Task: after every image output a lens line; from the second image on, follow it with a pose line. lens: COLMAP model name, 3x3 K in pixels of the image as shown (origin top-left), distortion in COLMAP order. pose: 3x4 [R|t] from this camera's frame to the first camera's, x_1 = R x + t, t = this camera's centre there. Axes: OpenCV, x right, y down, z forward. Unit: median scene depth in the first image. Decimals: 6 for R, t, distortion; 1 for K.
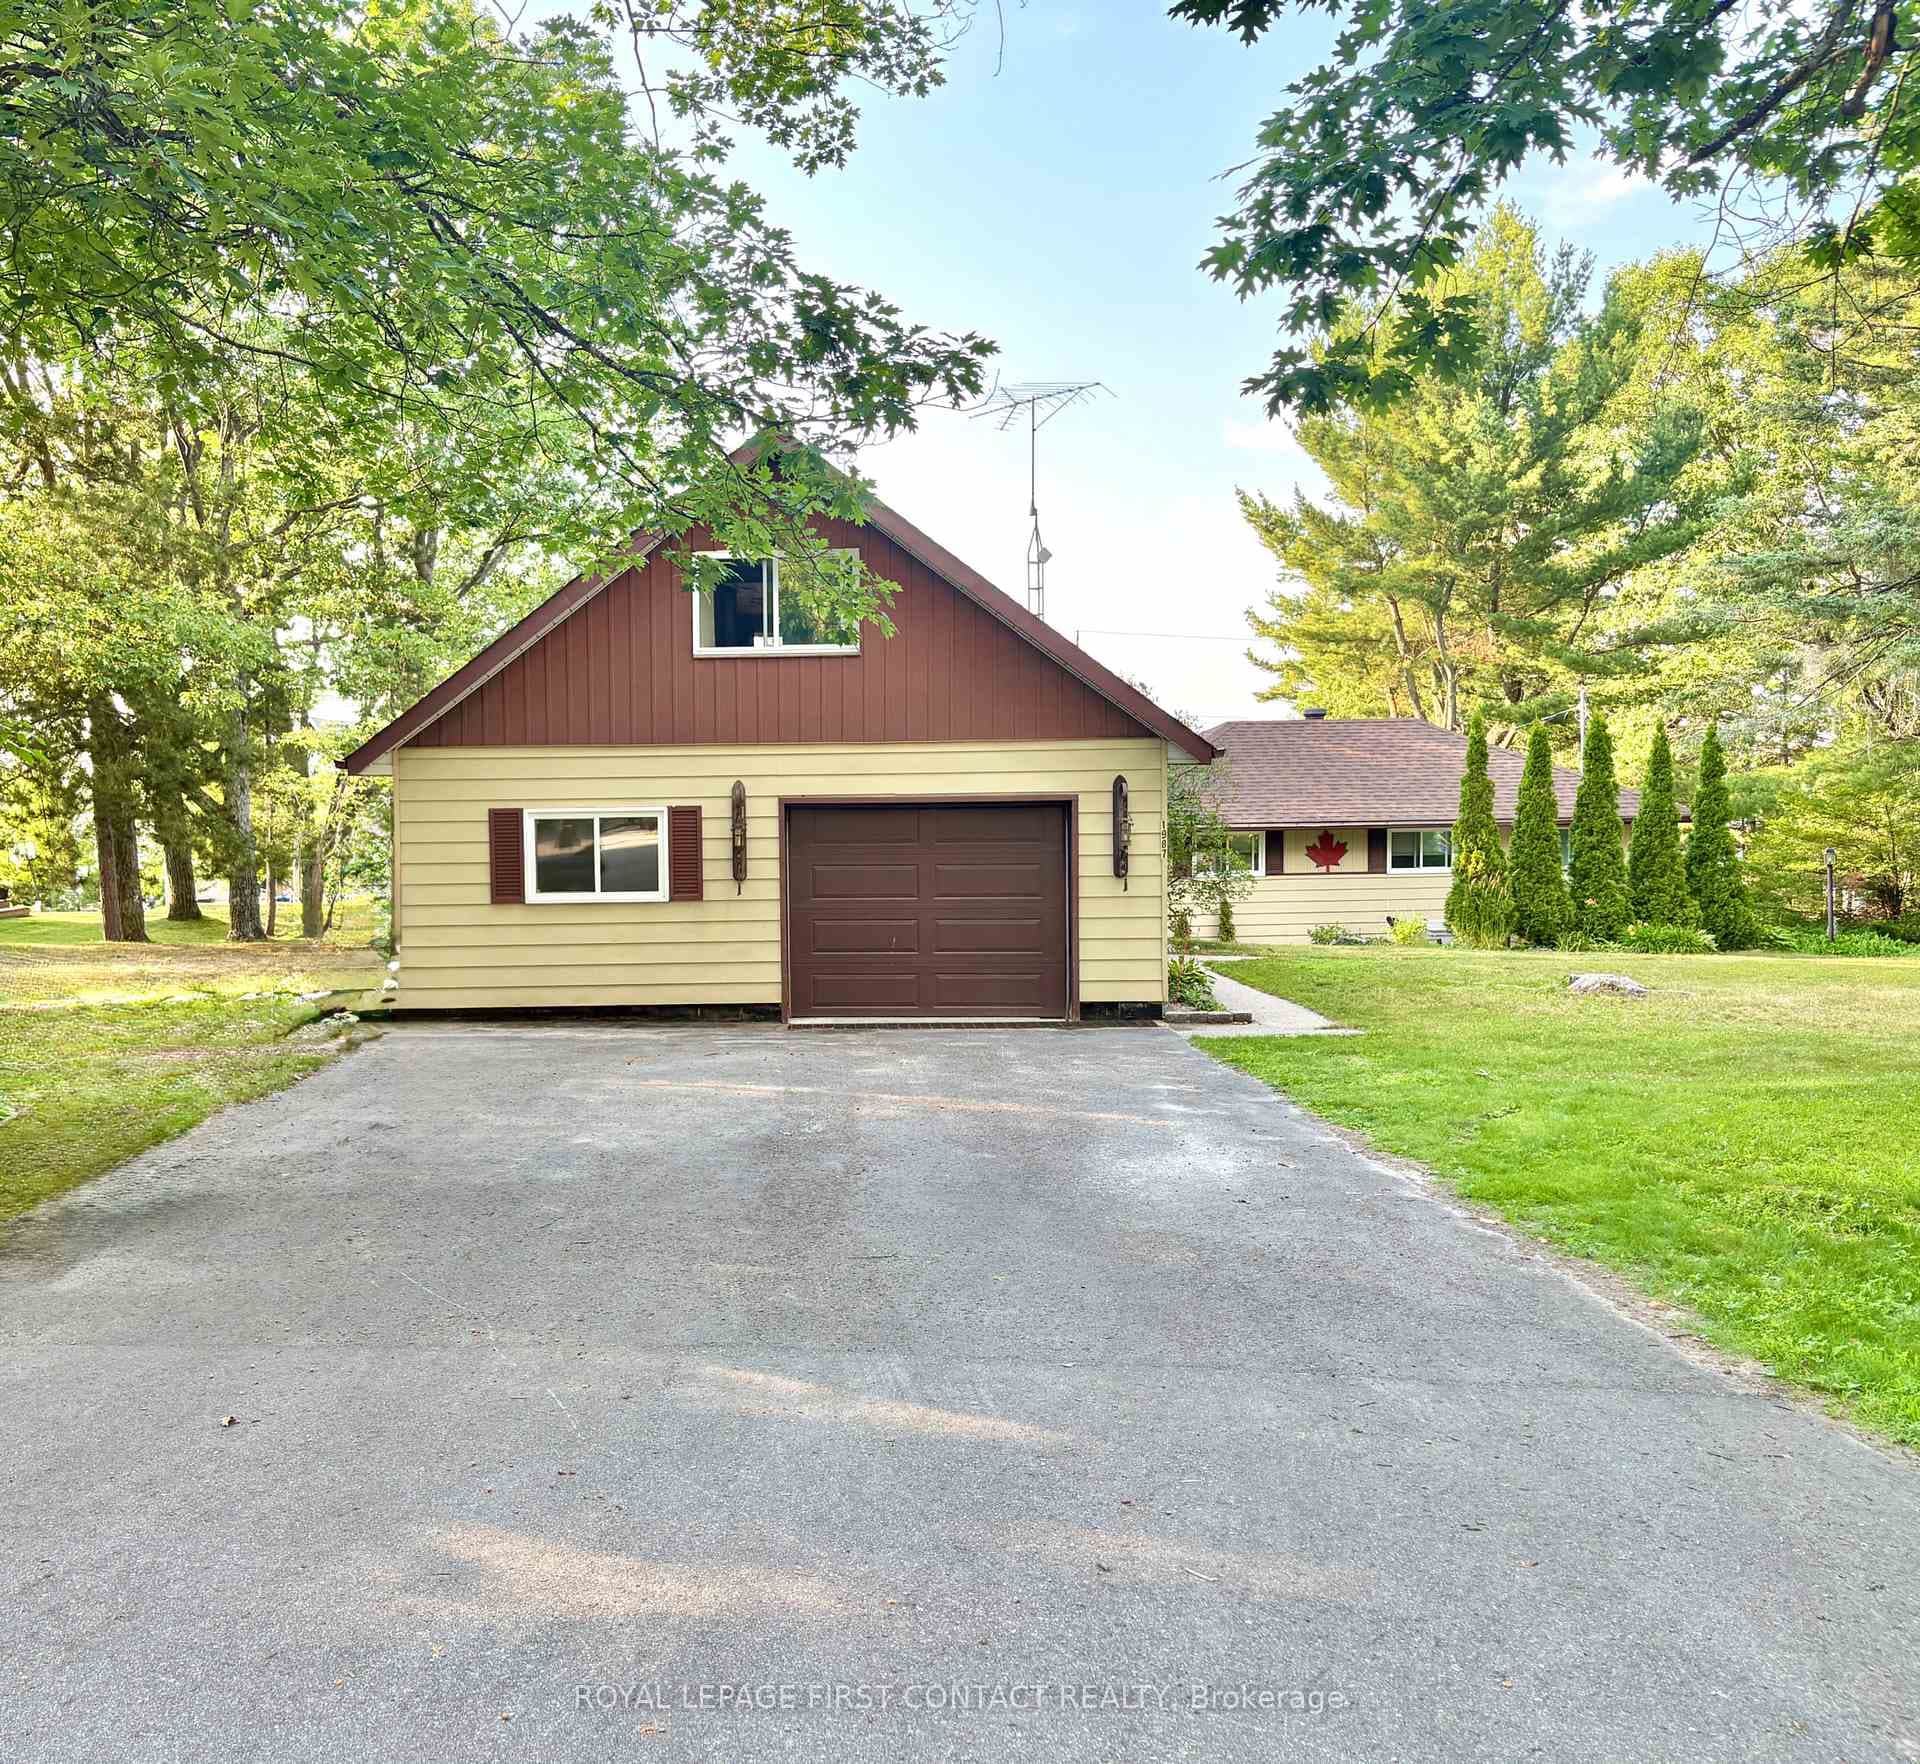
lens RADIAL K [[4037.1, 0, 960.0], [0, 4037.1, 882.0], [0, 0, 1]] dist [0.007322, -0.173242]
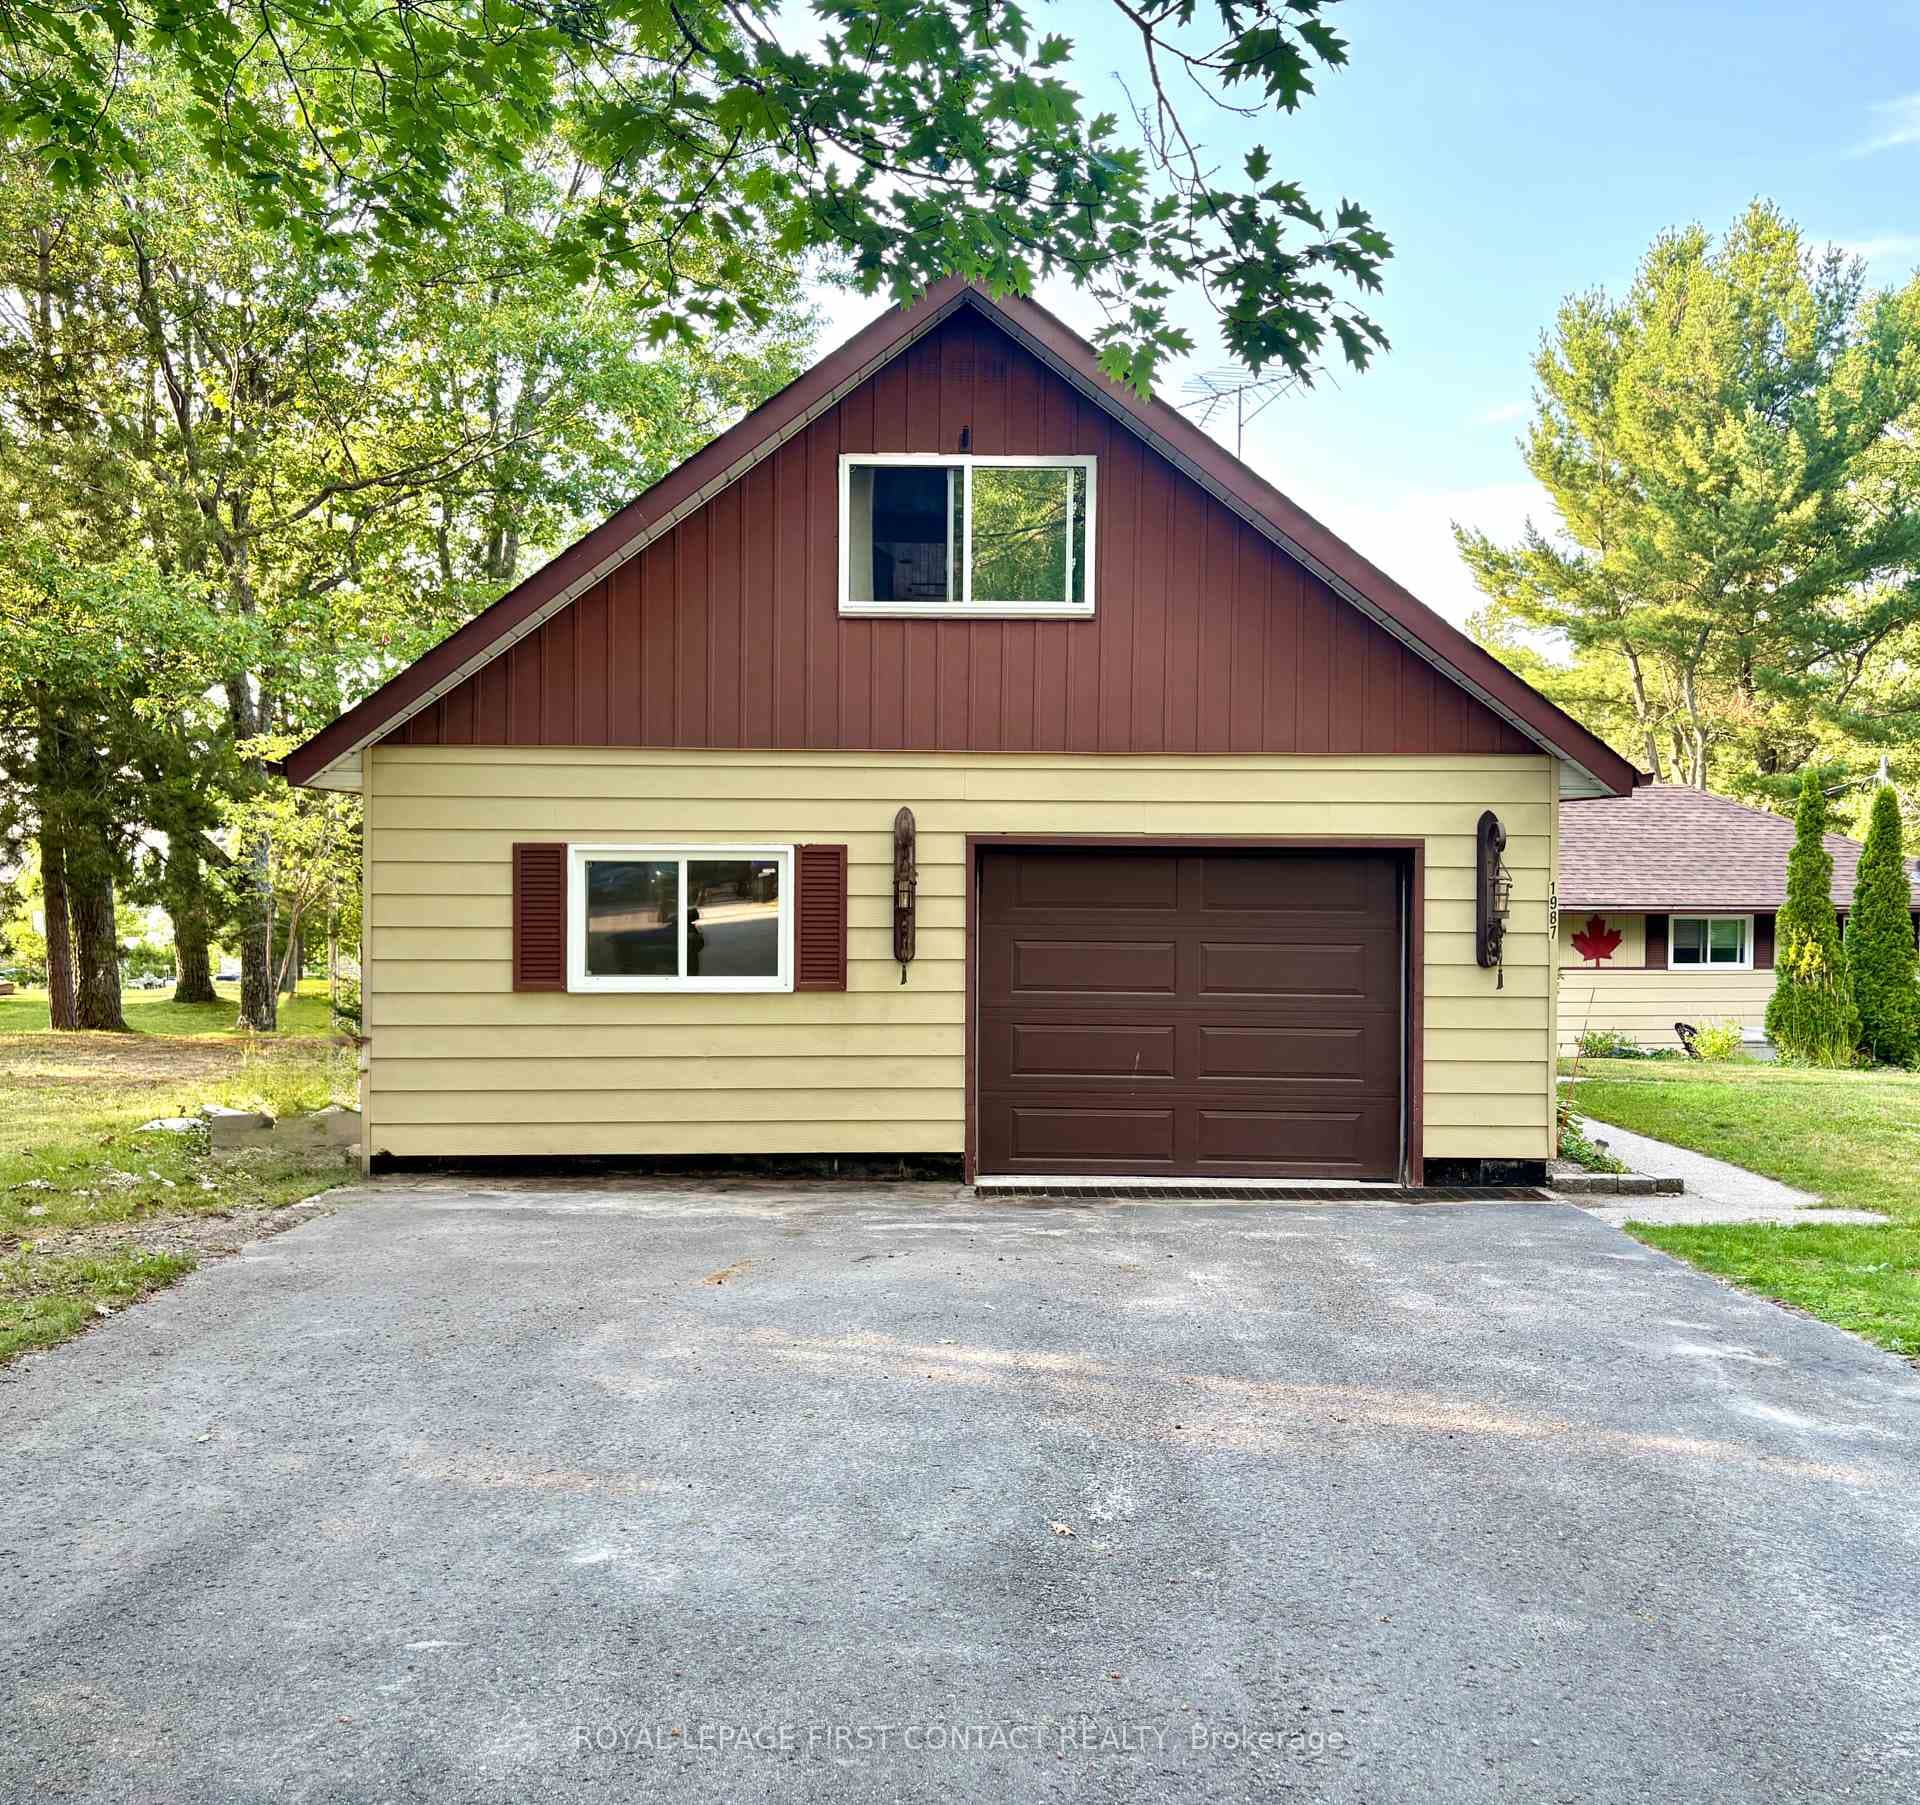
lens RADIAL K [[1821.7, 0, 960.0], [0, 1821.7, 902.5], [0, 0, 1]] dist [0.047033, -0.012727]
pose [[0.999403, 0.017948, 0.029523, -0.051916], [-0.016779, 0.999083, -0.039388, 0.001420], [-0.030202, 0.038869, 0.998788, 0.676603]]
